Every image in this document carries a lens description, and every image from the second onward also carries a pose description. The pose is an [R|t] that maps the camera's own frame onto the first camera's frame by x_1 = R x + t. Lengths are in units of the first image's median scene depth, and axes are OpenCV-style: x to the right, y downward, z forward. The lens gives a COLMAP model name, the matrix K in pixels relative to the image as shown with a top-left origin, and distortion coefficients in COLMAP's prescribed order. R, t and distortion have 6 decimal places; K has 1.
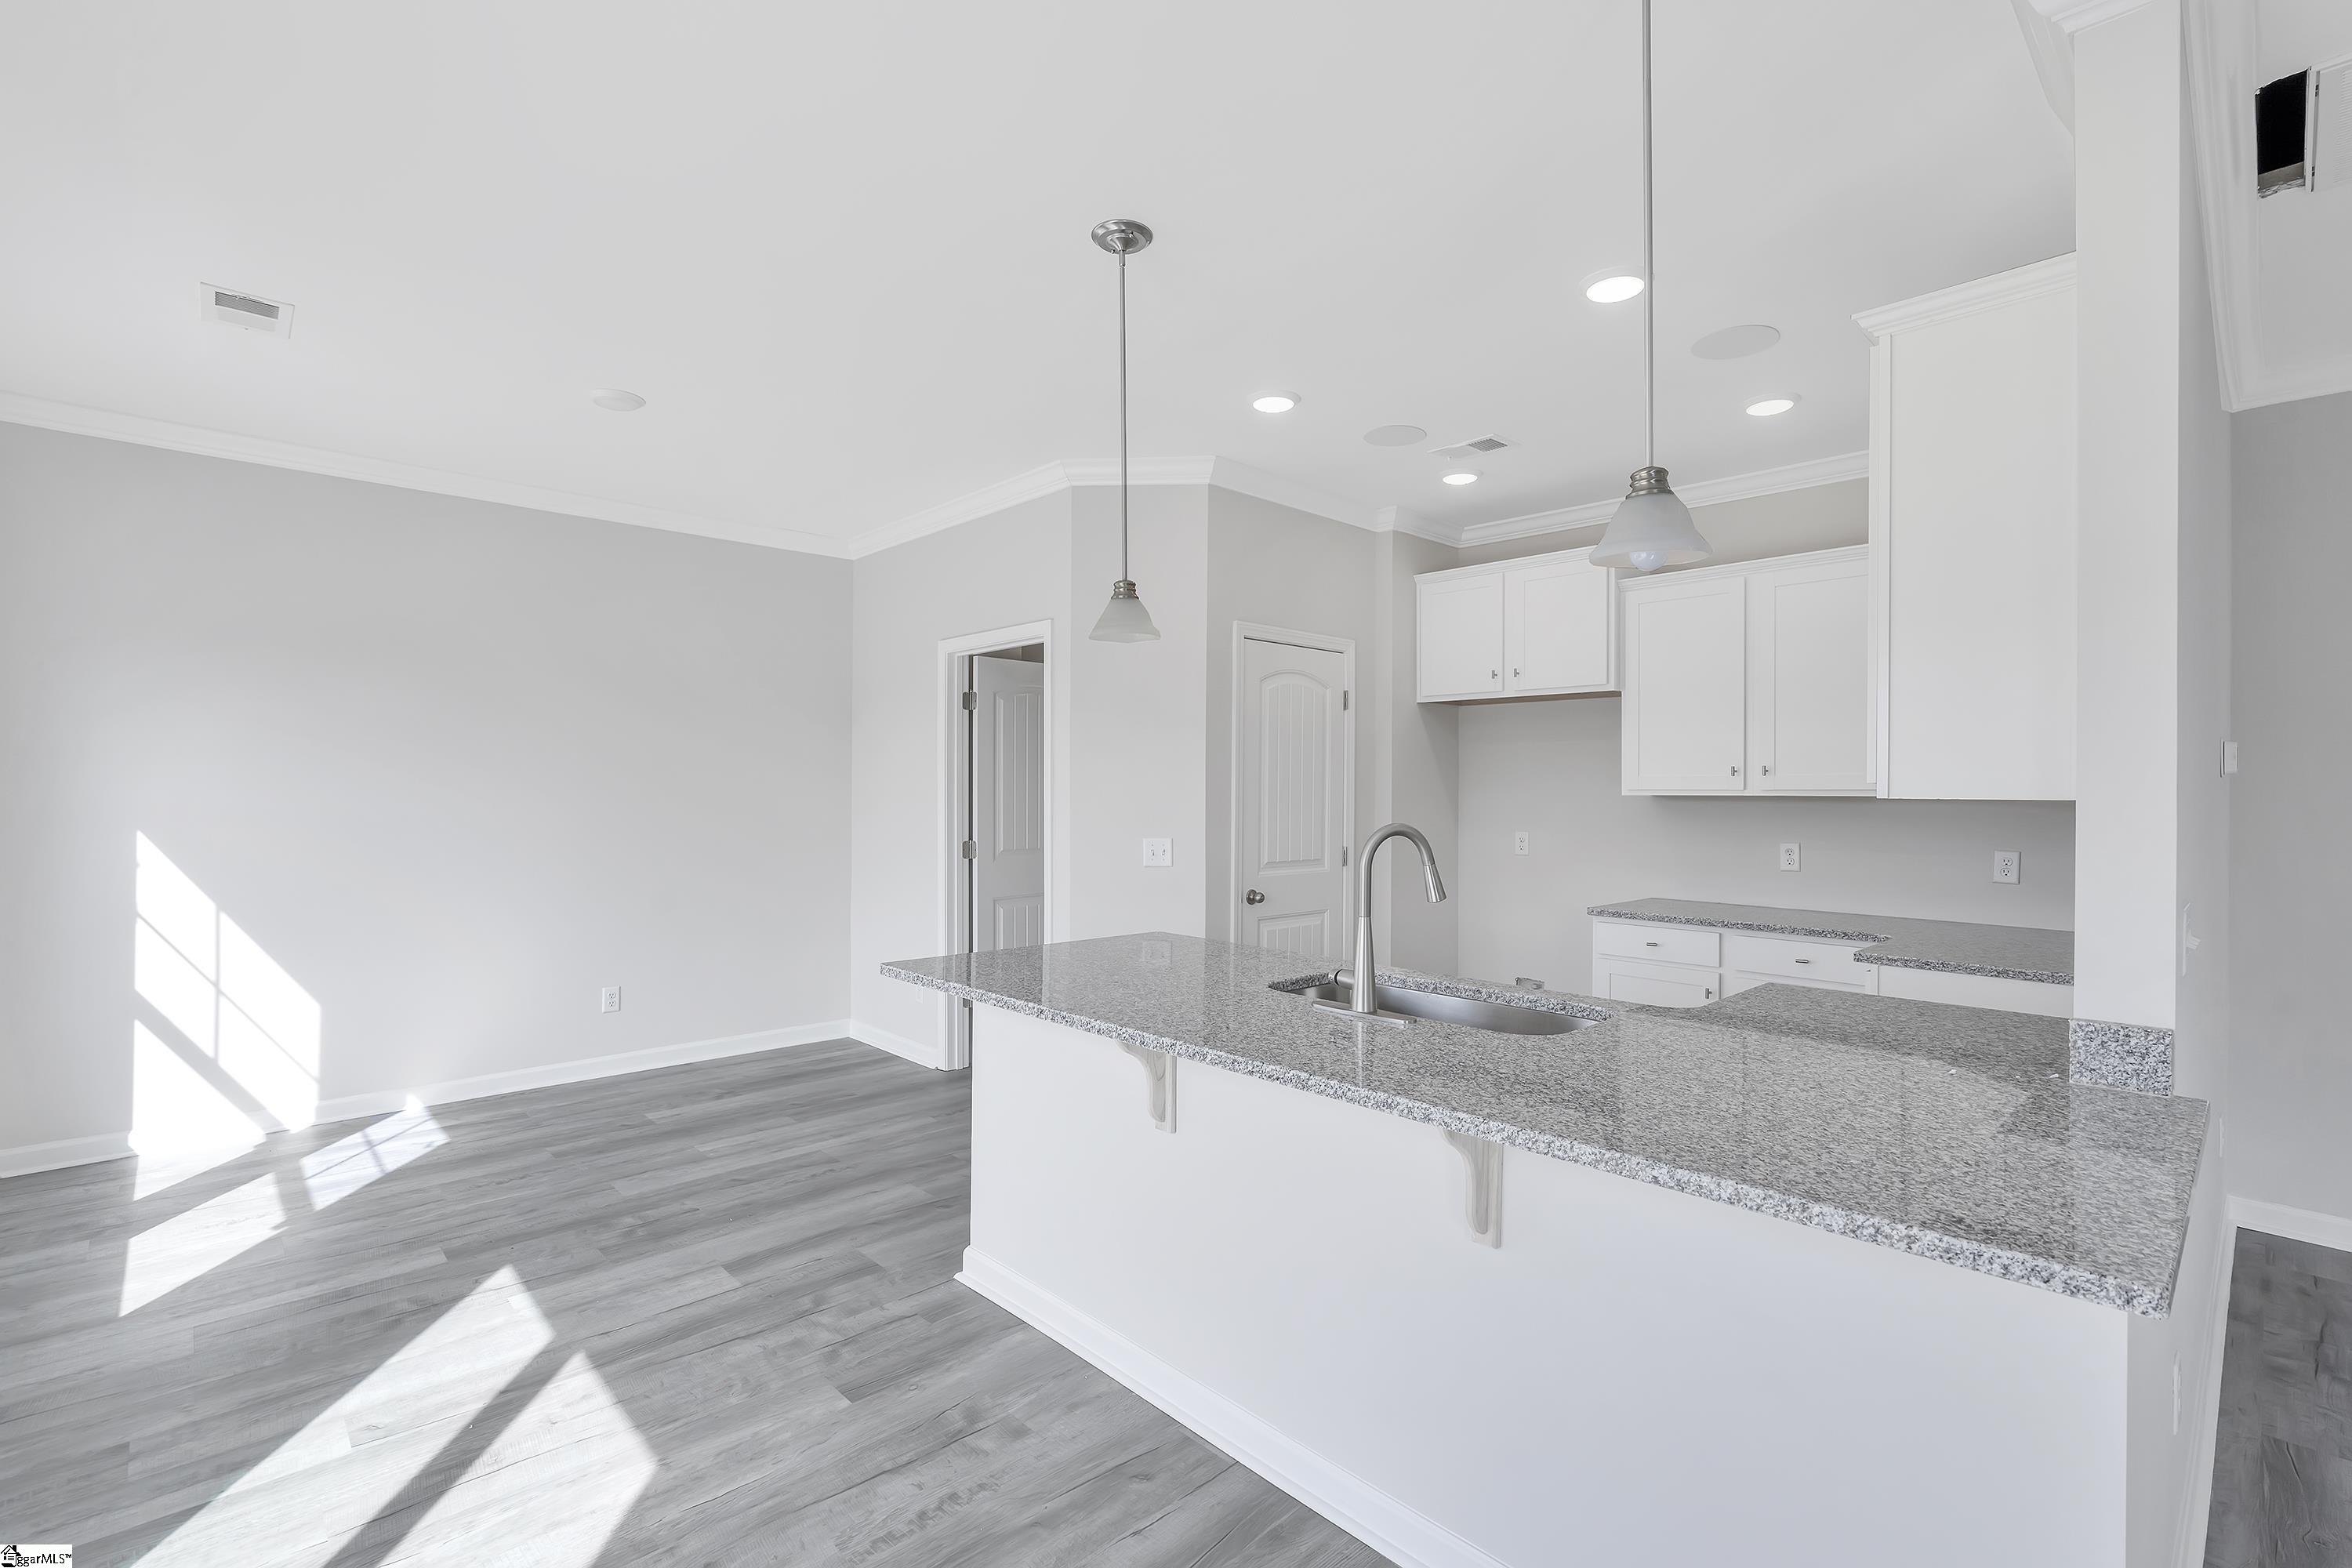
lens RADIAL K [[1049.6, 0, 1181.8], [0, 1049.6, 788.1], [0, 0, 1]] dist [-0.006387, 0.001115]
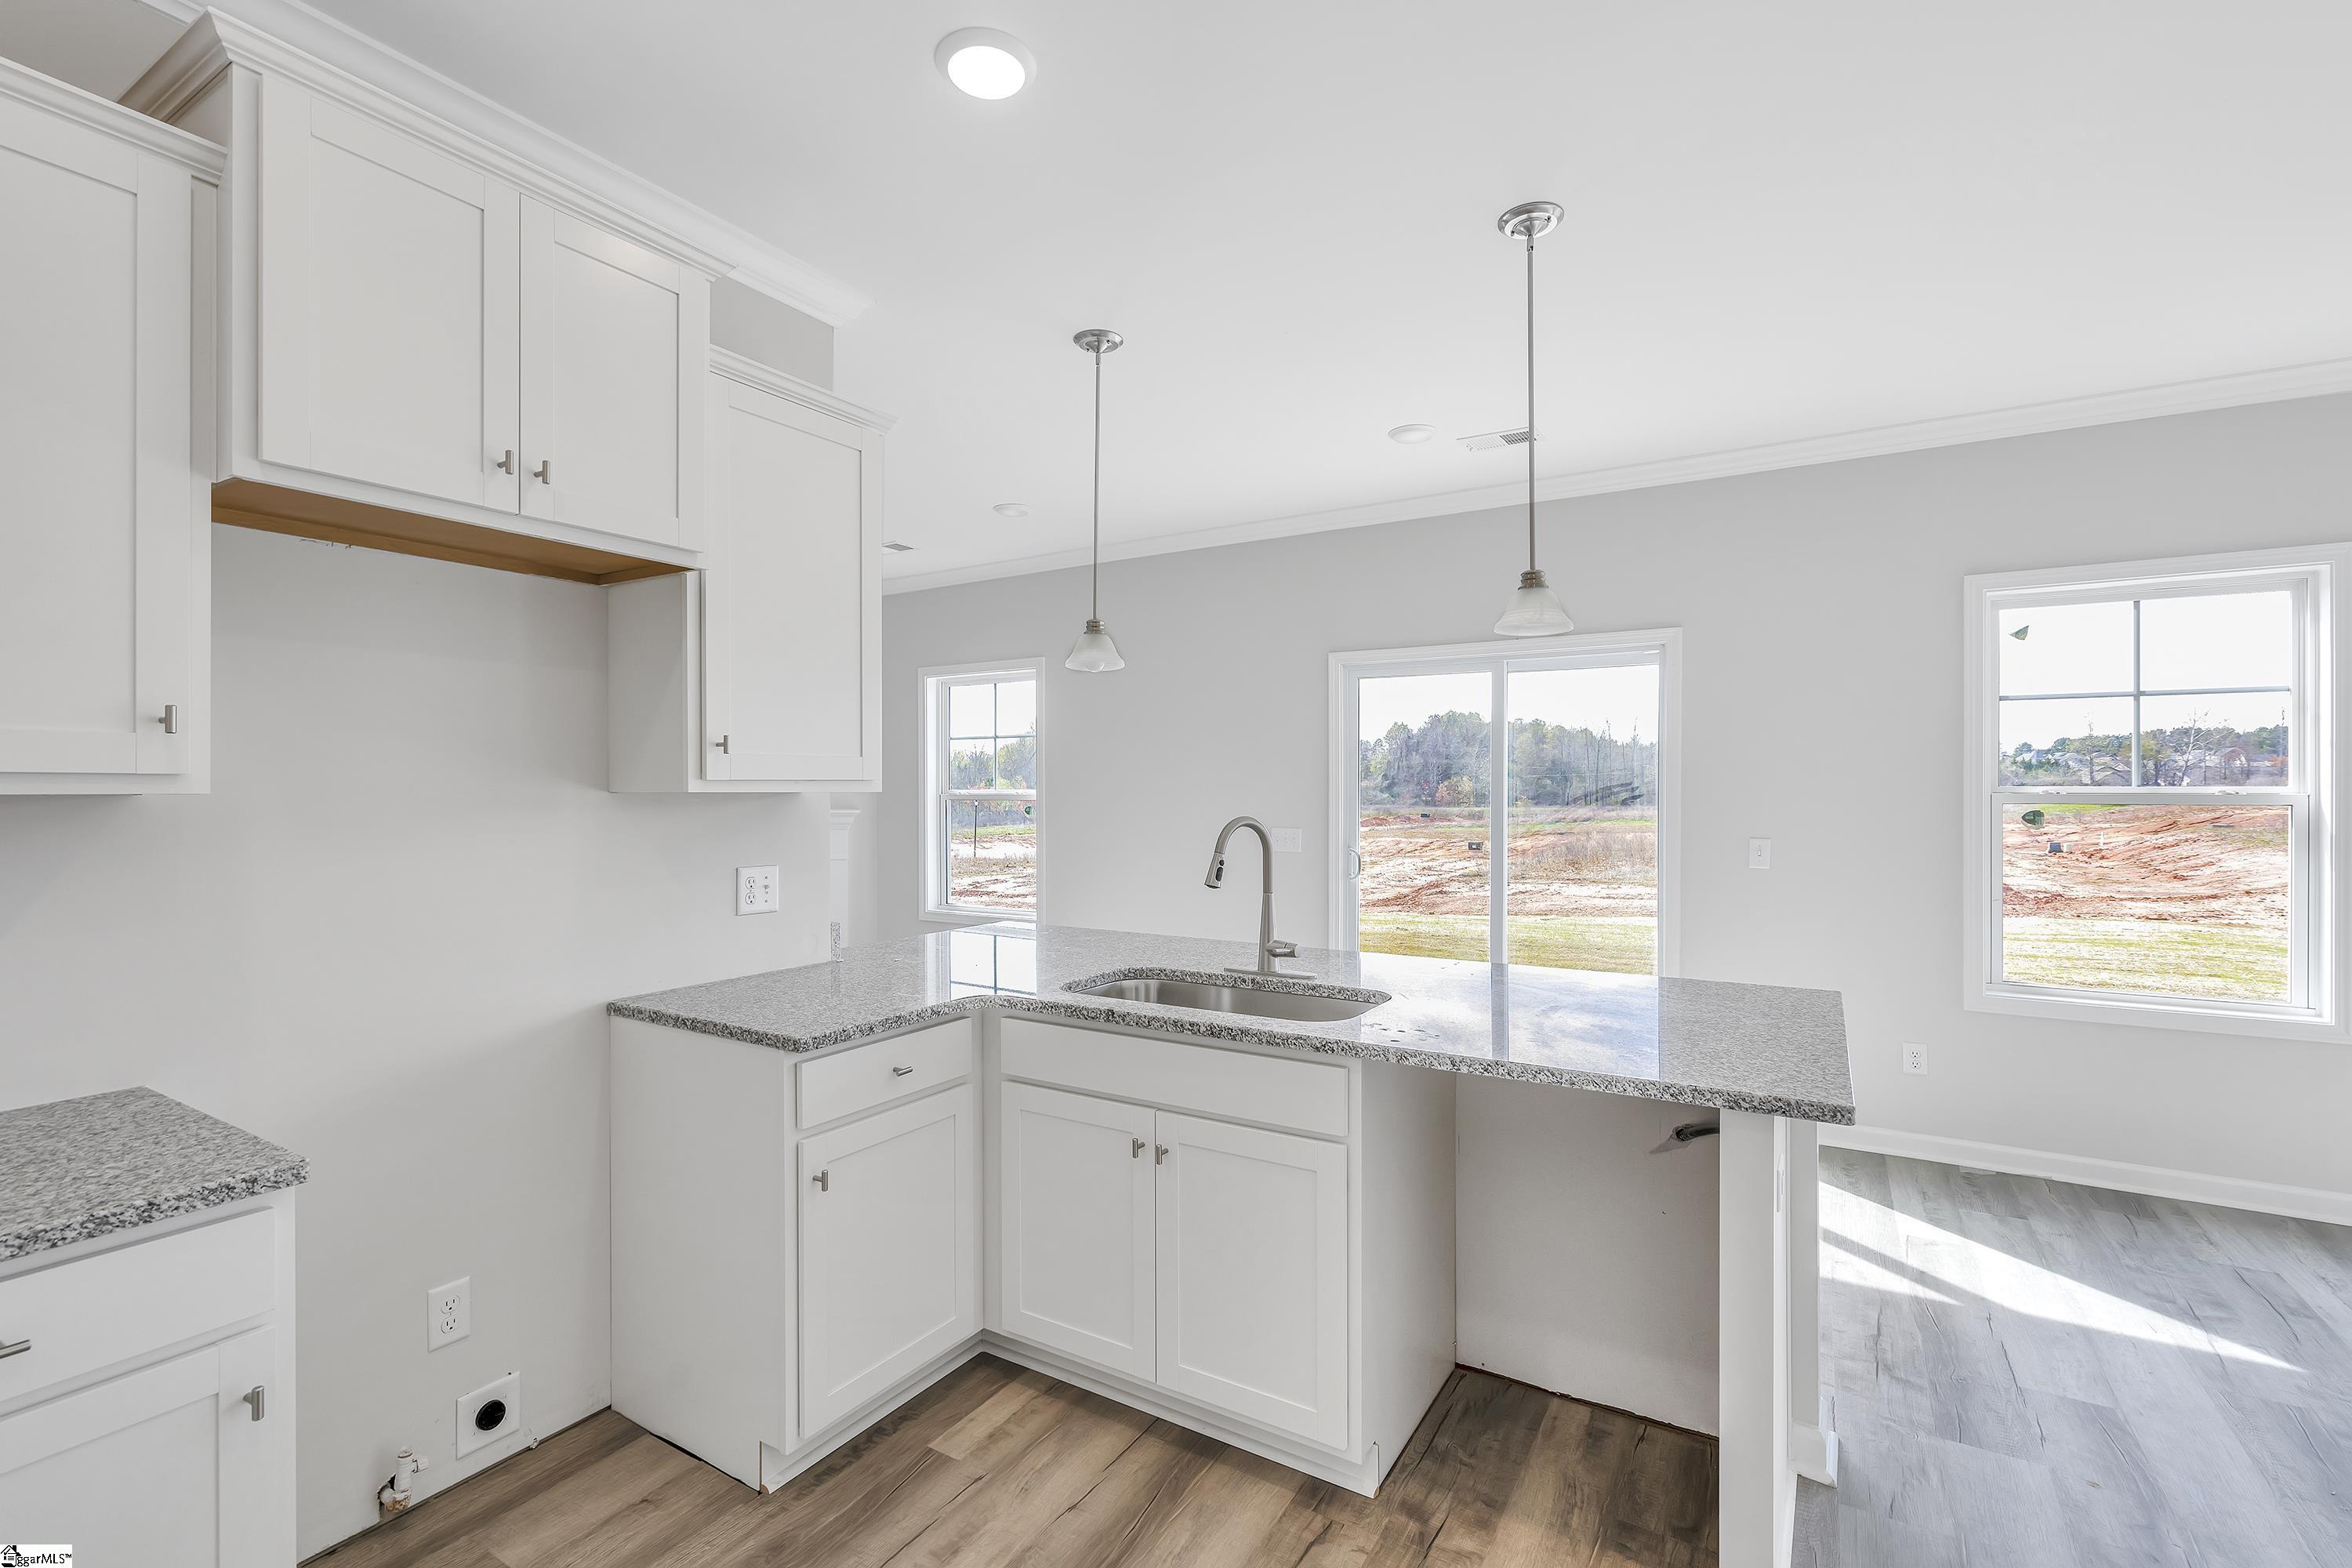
lens RADIAL K [[1049.6, 0, 1178.7], [0, 1049.6, 786.4], [0, 0, 1]] dist [-0.006387, 0.001115]
pose [[-0.966157, -0.012215, -0.257667, 0.409149], [-0.011350, 0.999924, -0.004844, 0.014049], [0.257706, -0.001755, -0.966222, 1.521756]]
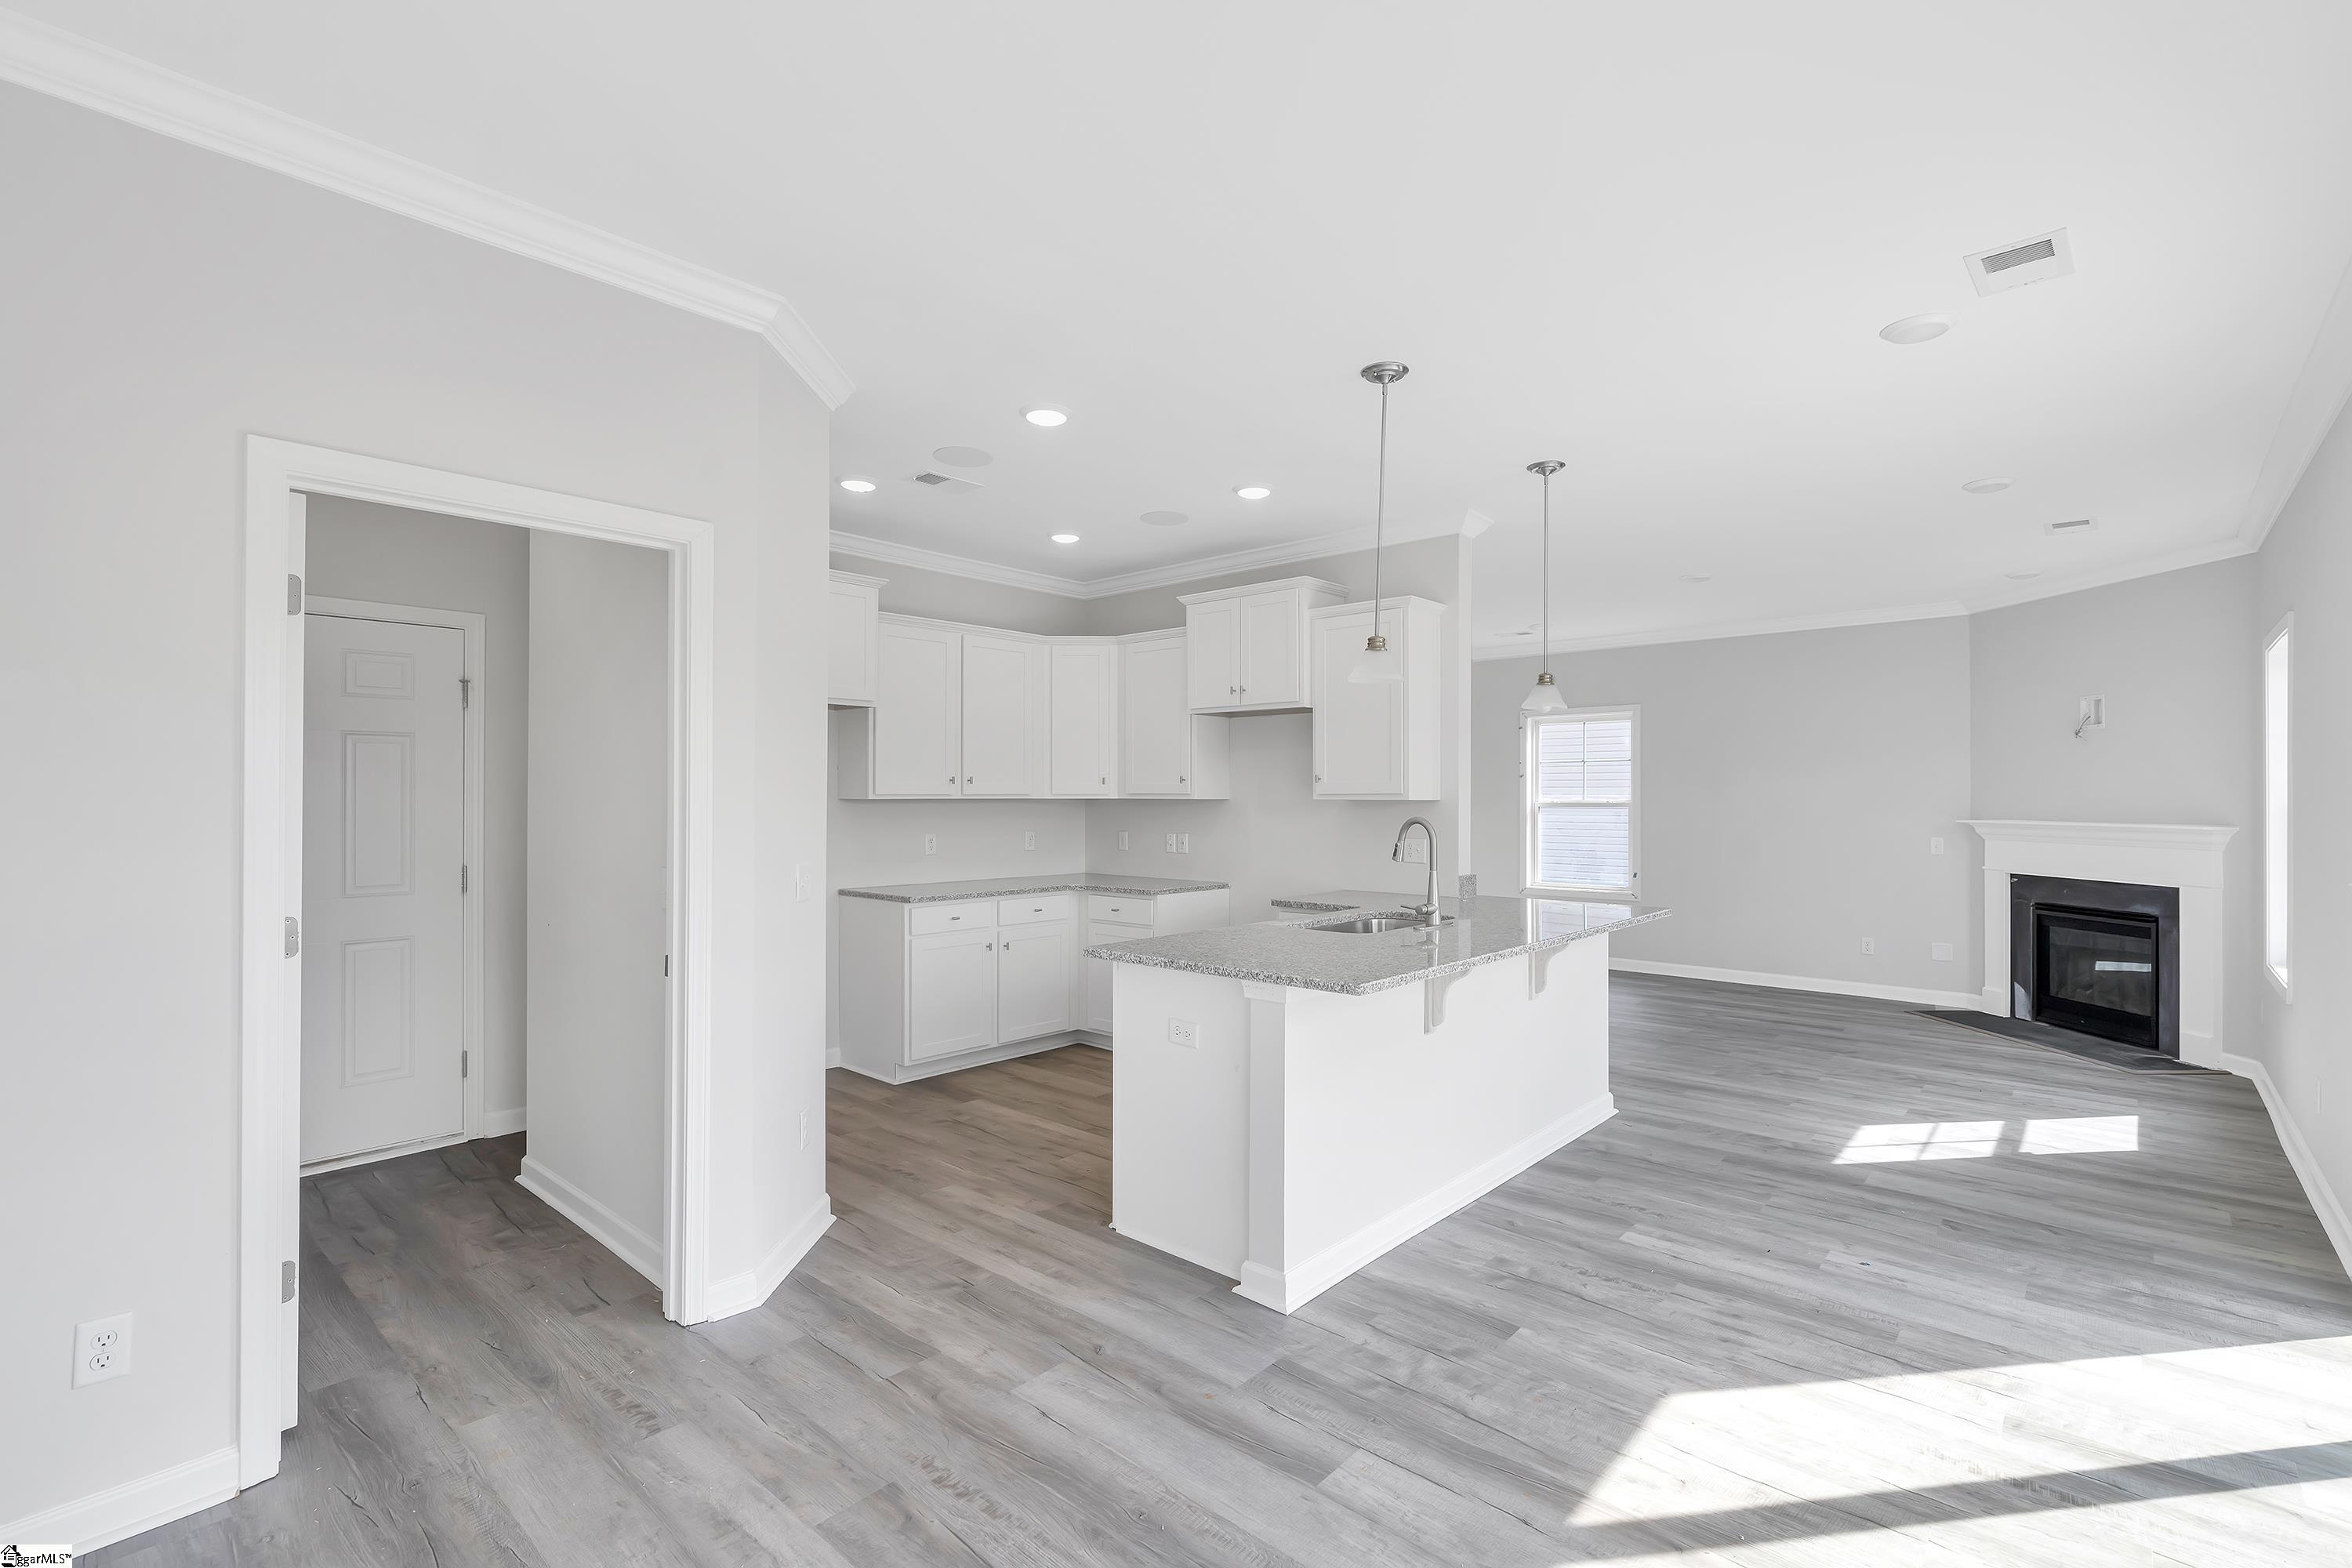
lens RADIAL K [[1049.6, 0, 1176.3], [0, 1049.6, 790.7], [0, 0, 1]] dist [-0.006387, 0.001115]
pose [[-0.075653, 0.000876, 0.997134, -1.100111], [-0.004110, 0.999991, -0.001190, -0.004430], [-0.997126, -0.004188, -0.075649, 1.119231]]
